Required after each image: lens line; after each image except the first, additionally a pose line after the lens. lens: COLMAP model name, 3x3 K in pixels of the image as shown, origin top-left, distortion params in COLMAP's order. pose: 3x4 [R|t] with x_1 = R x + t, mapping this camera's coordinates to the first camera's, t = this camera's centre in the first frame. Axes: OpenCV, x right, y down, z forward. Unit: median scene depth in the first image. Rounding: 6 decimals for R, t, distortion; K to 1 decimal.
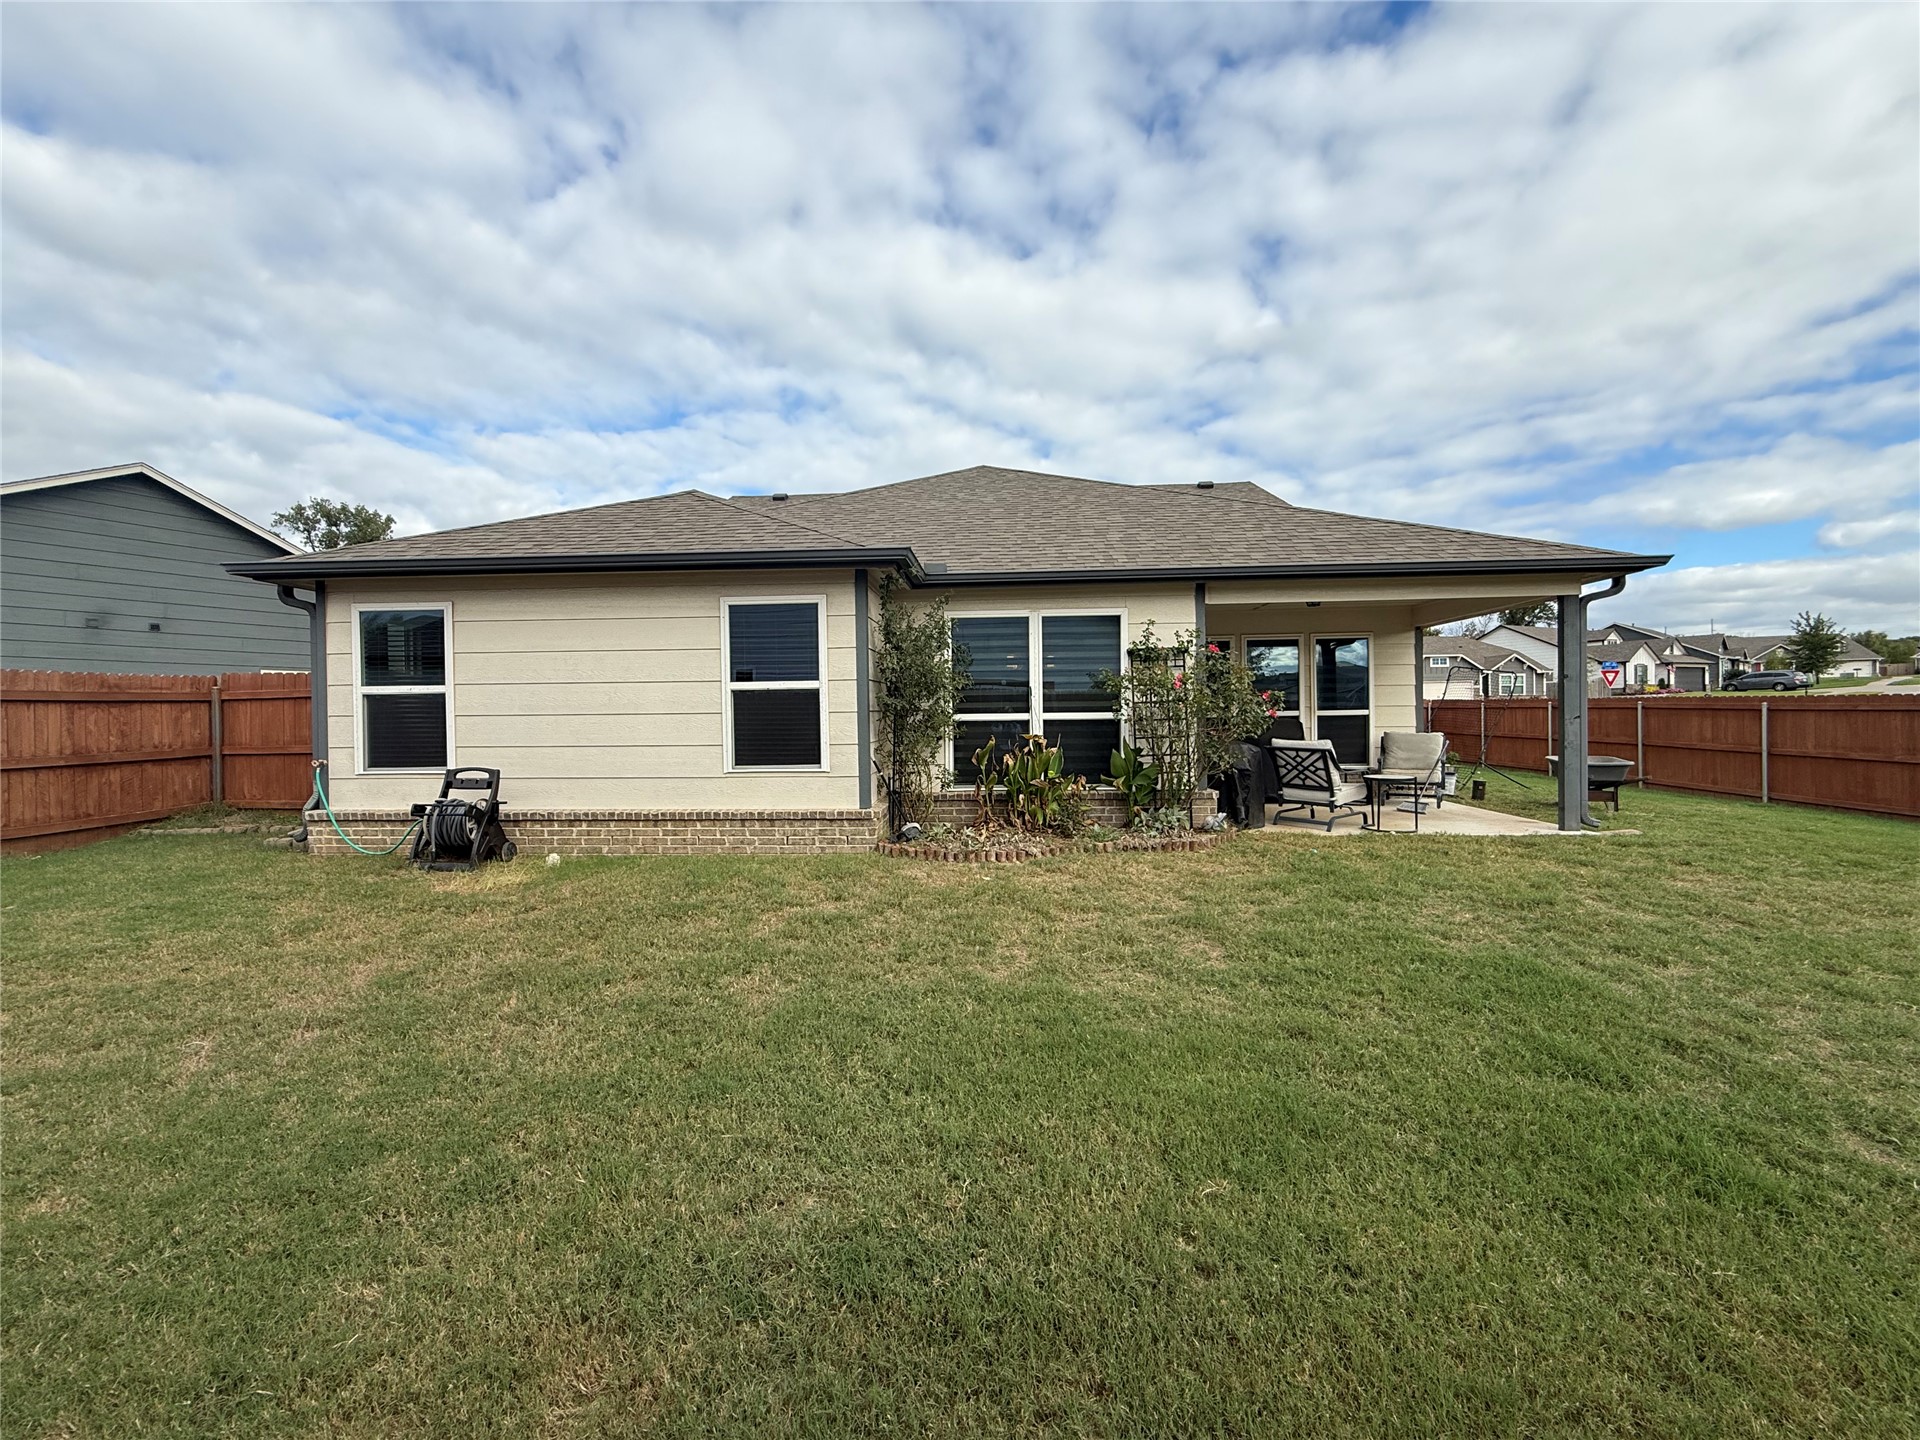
lens RADIAL K [[763.6, 0, 950.6], [0, 763.6, 719.5], [0, 0, 1]] dist [0.000042, 0.000416]
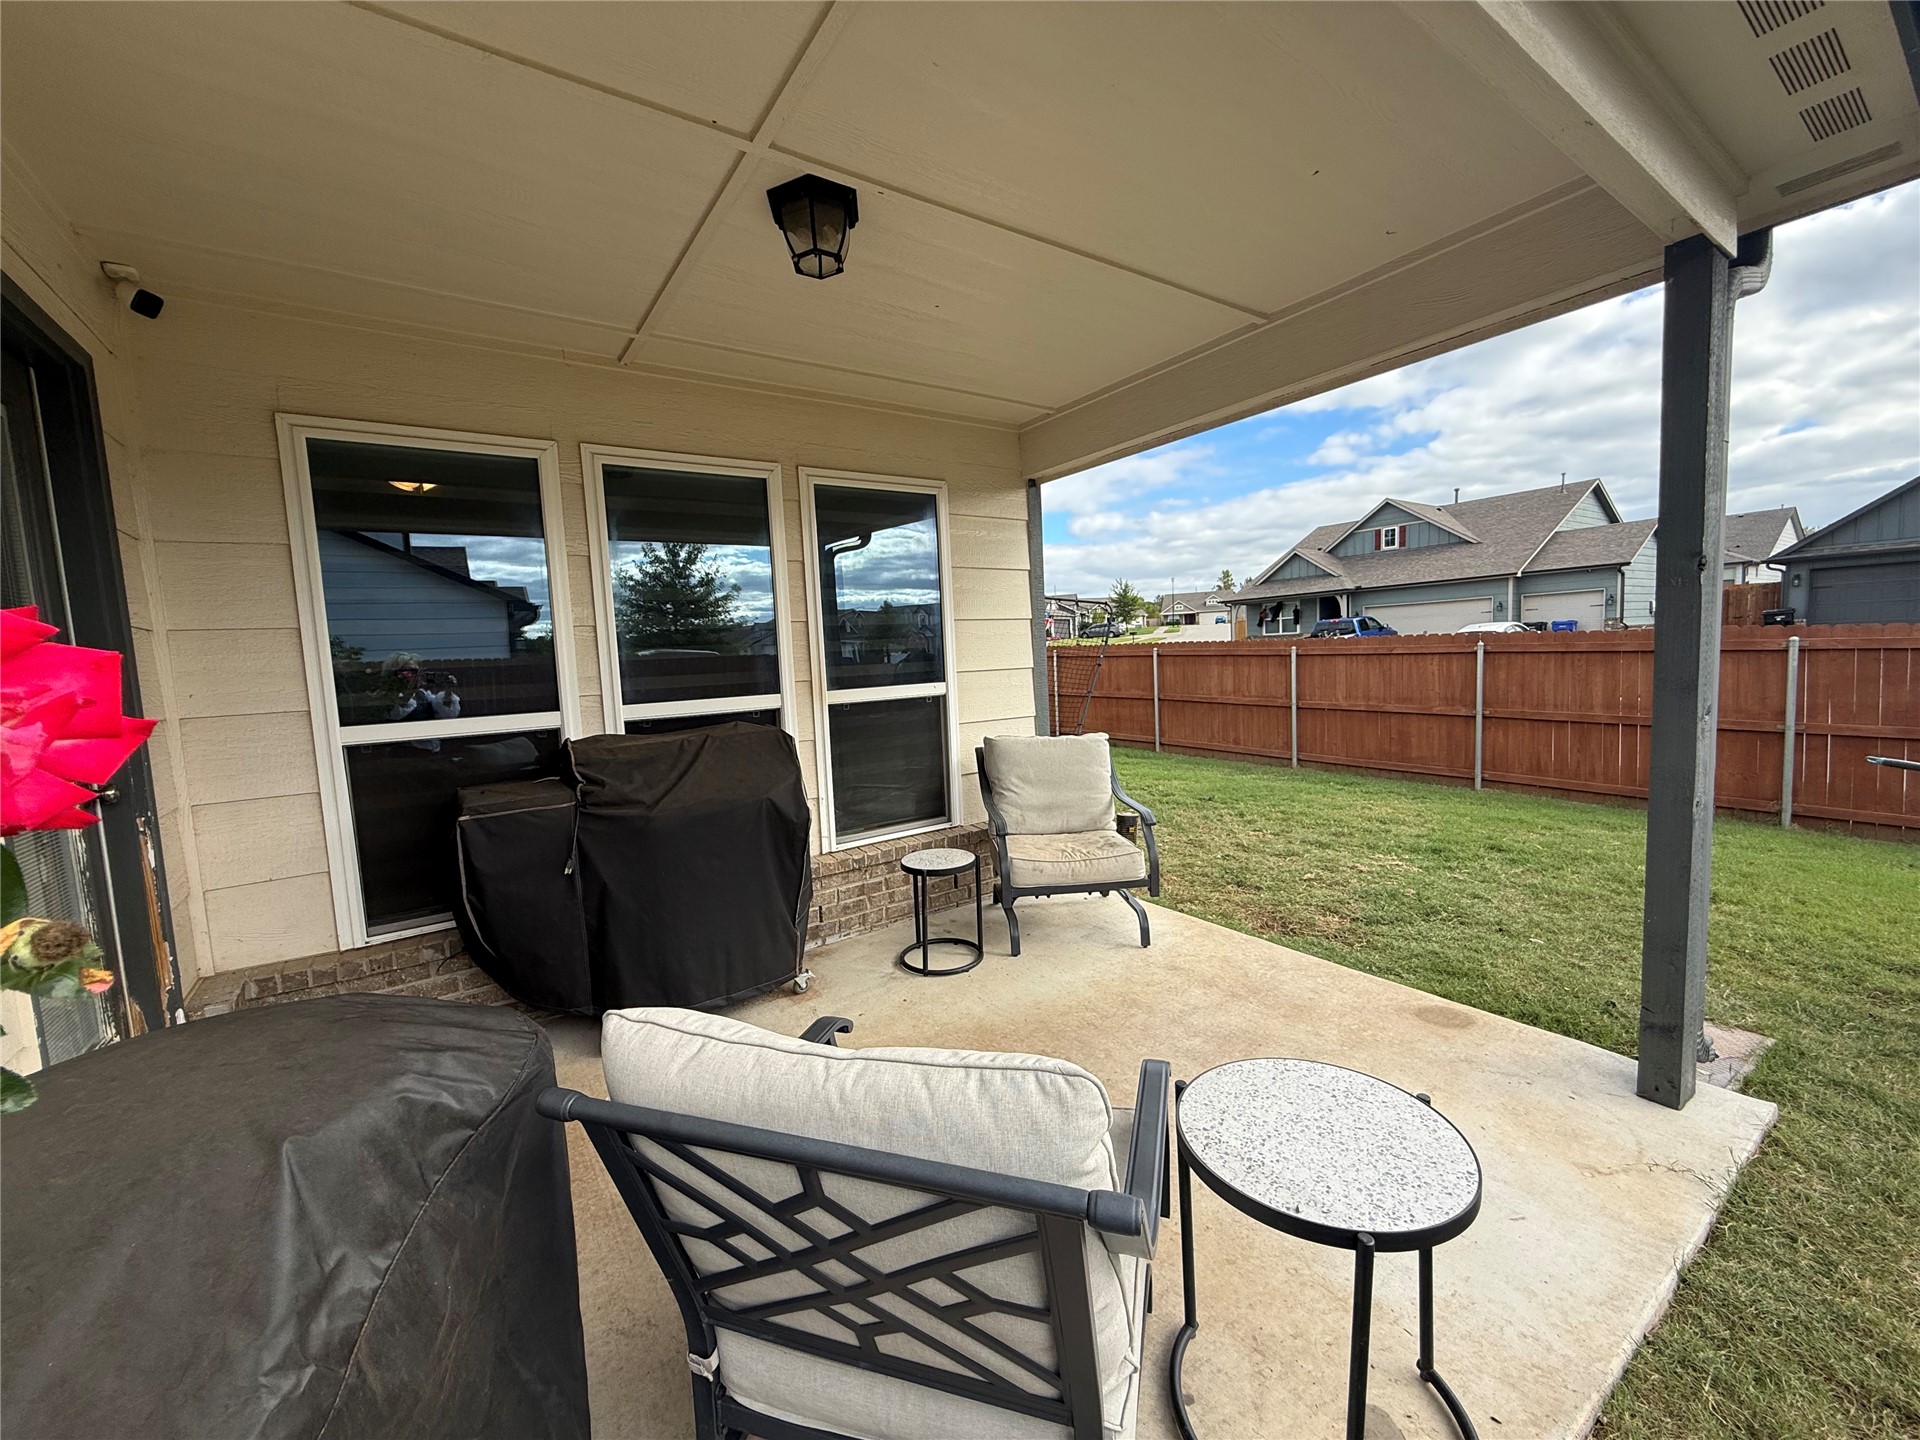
lens RADIAL K [[763.6, 0, 957.4], [0, 763.6, 722.1], [0, 0, 1]] dist [0.000042, 0.000416]
pose [[0.786028, -0.078084, 0.613240, 0.261991], [0.039176, 0.996289, 0.076644, -0.018491], [-0.616949, -0.036220, 0.786169, 0.579326]]
